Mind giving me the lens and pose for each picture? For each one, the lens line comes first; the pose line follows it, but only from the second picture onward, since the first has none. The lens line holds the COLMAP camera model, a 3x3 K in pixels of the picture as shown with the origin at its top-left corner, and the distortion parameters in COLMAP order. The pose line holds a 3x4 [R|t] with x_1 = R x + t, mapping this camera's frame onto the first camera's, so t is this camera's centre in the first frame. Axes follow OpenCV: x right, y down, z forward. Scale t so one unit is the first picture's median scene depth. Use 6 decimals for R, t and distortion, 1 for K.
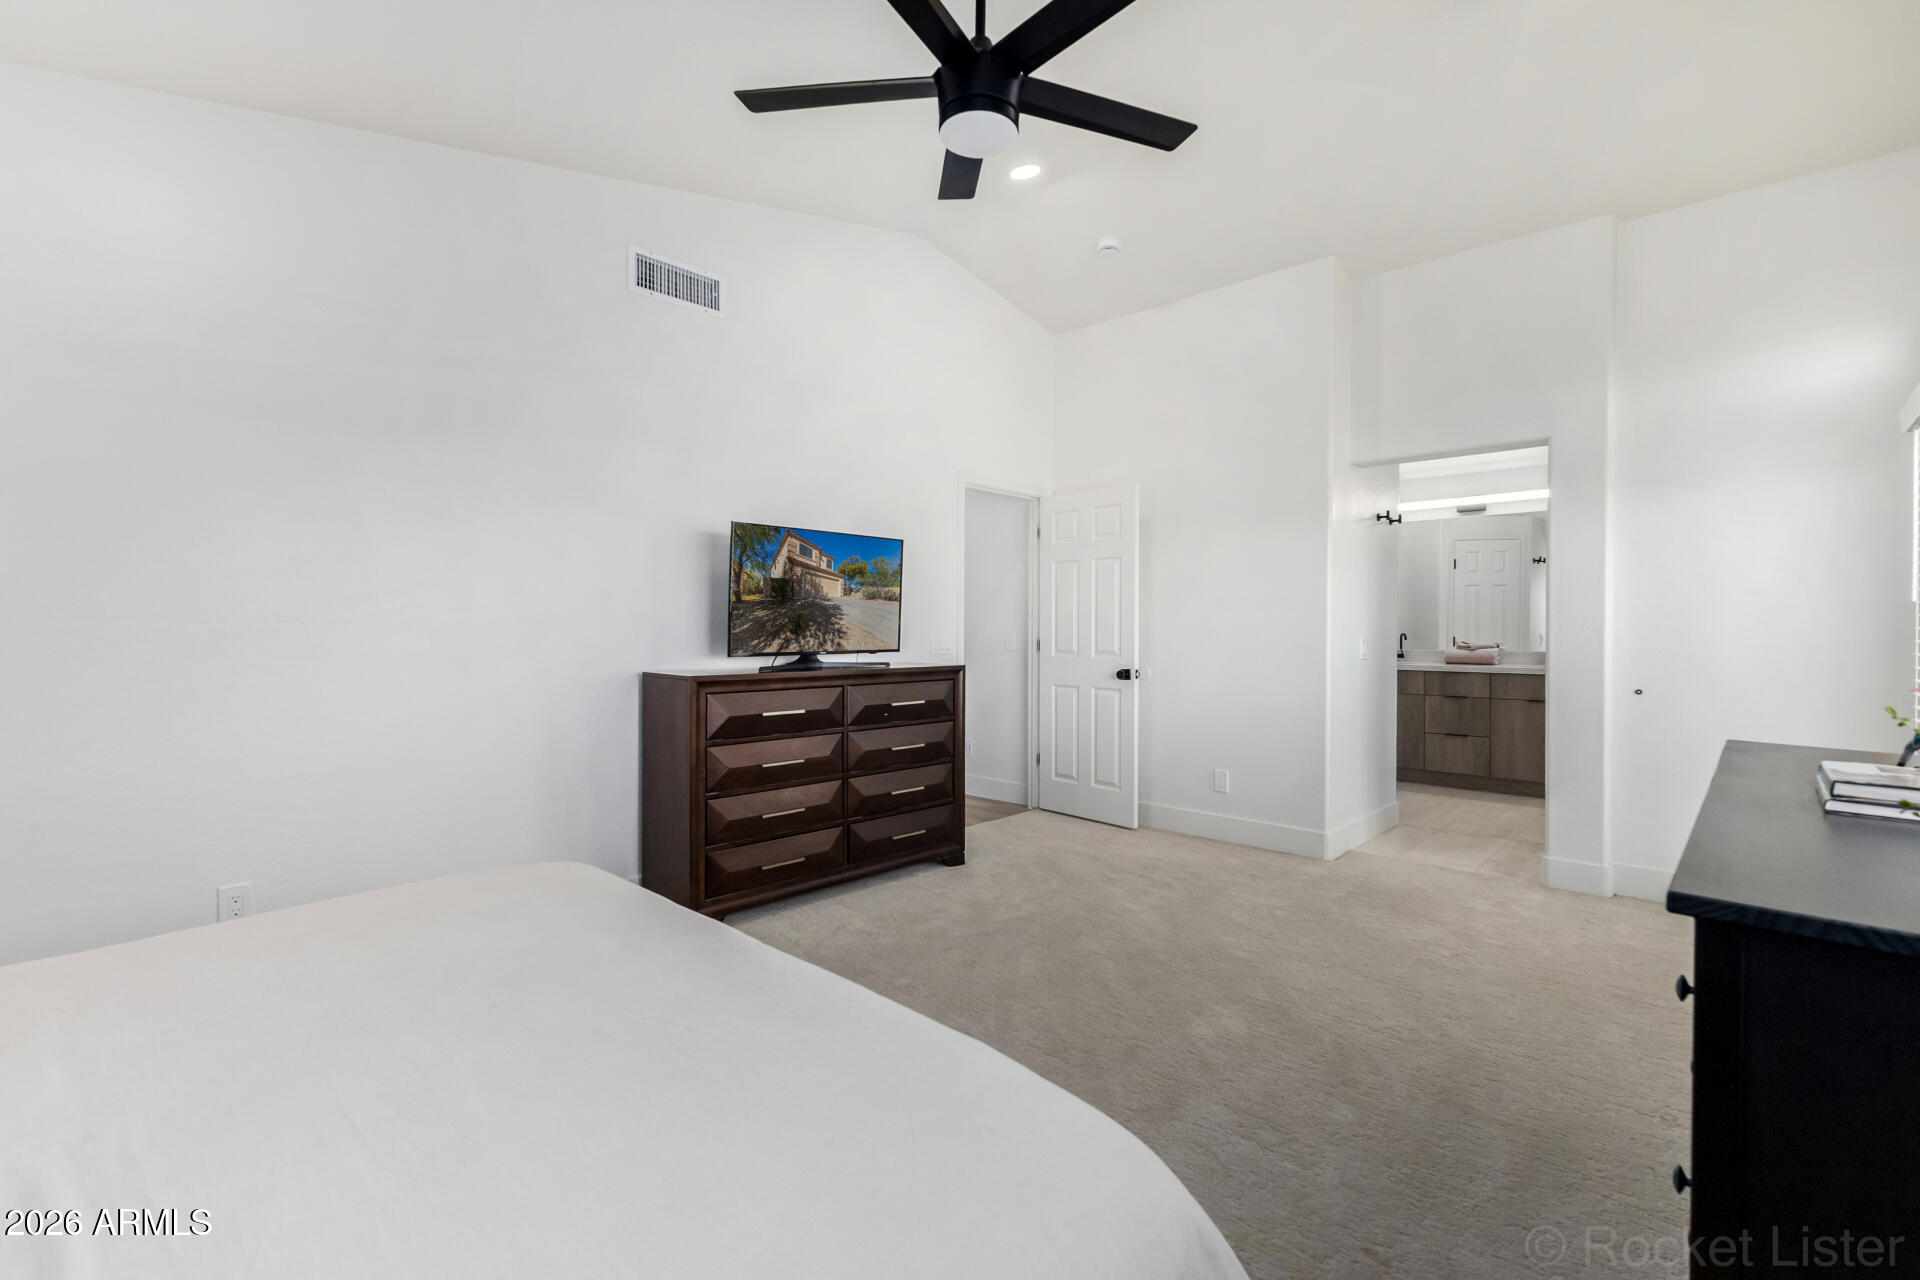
lens RADIAL K [[845.1, 0, 961.6], [0, 845.1, 636.8], [0, 0, 1]] dist [0.014272, -0.003373]
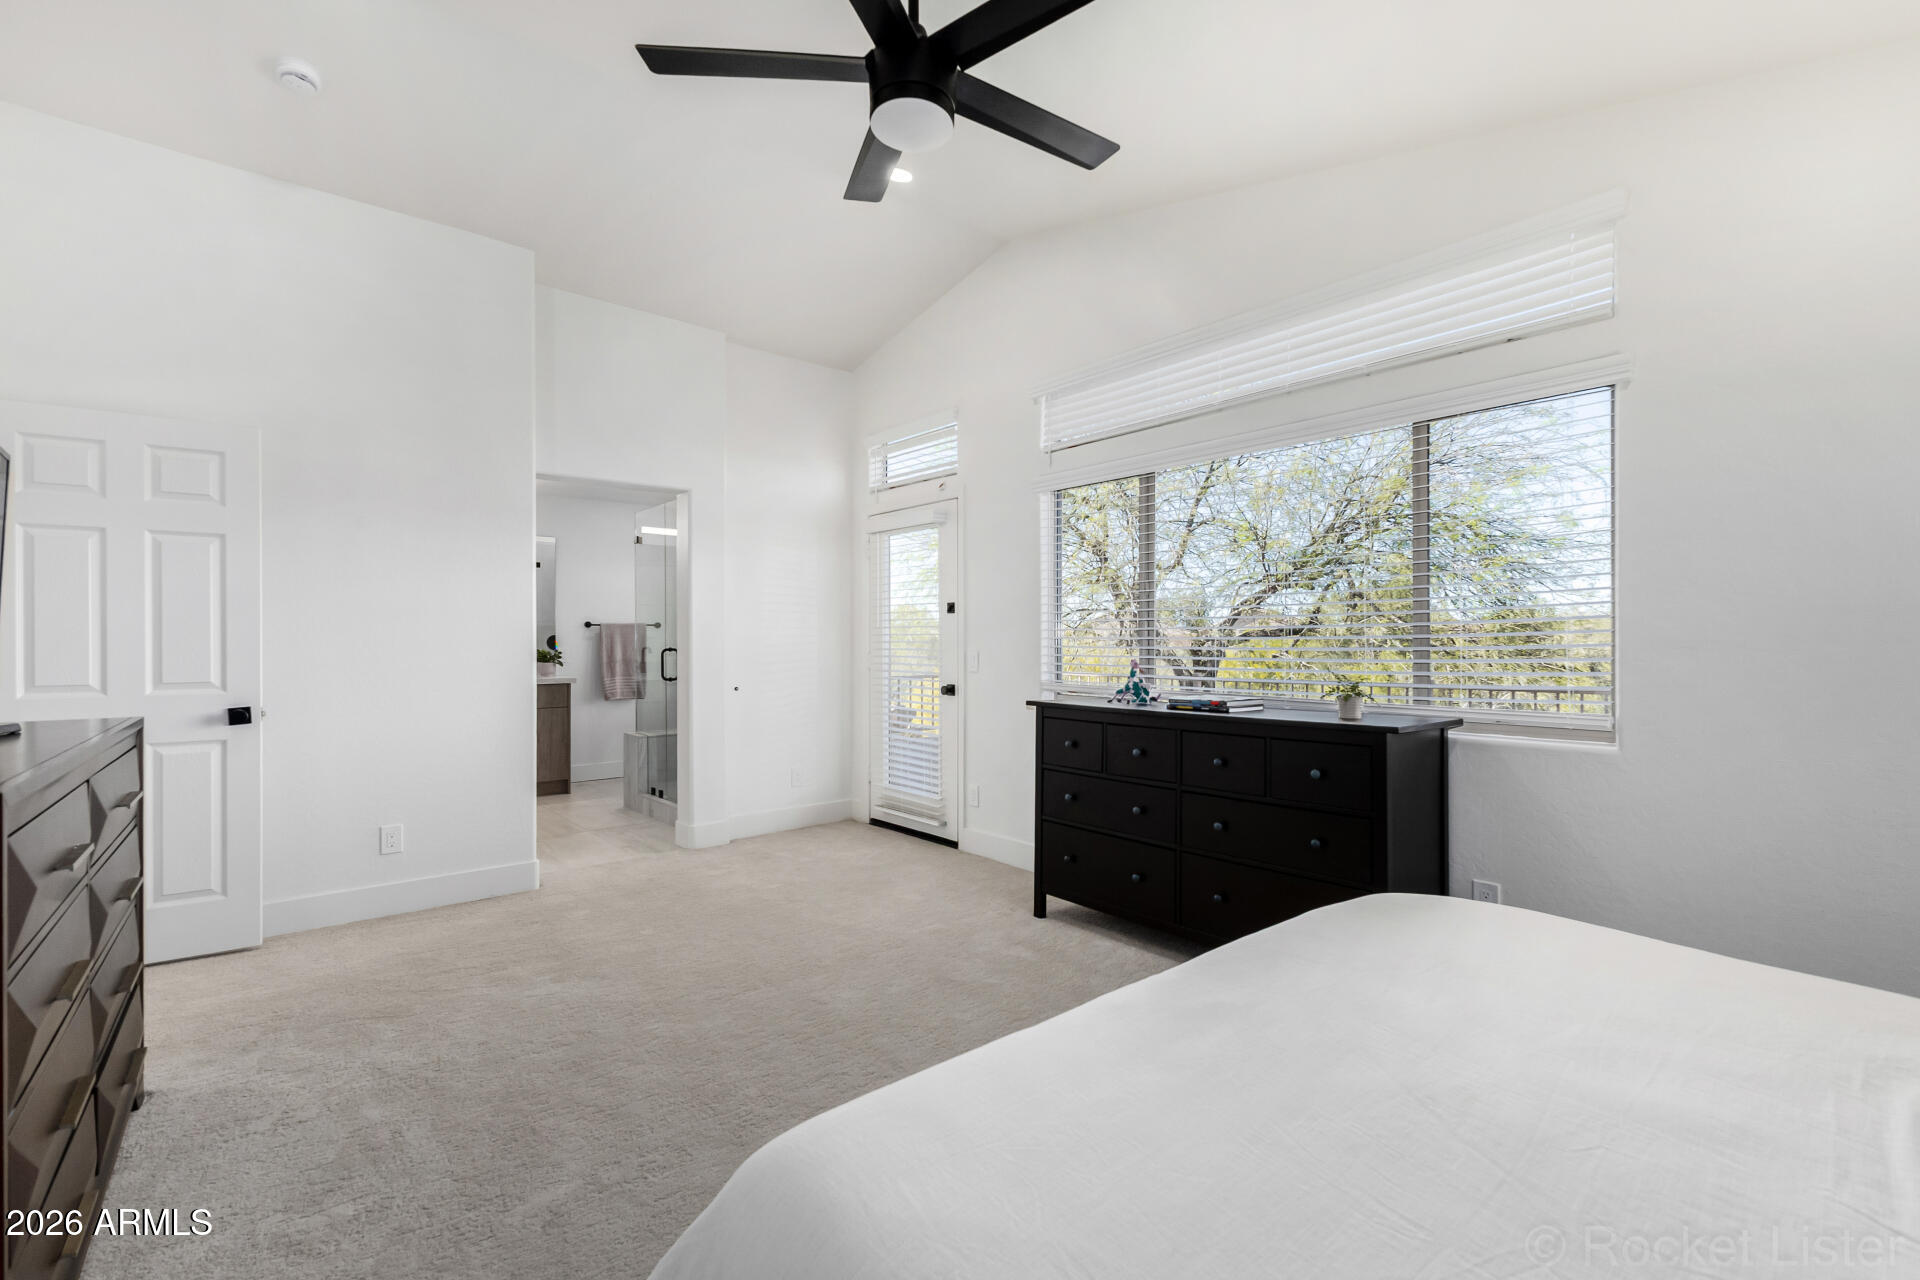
lens RADIAL K [[845.1, 0, 959.8], [0, 845.1, 641.7], [0, 0, 1]] dist [0.014272, -0.003373]
pose [[0.122793, -0.004324, 0.992423, -0.439000], [0.016039, 0.999869, 0.002372, -0.006291], [-0.992303, 0.015627, 0.122846, 0.404347]]
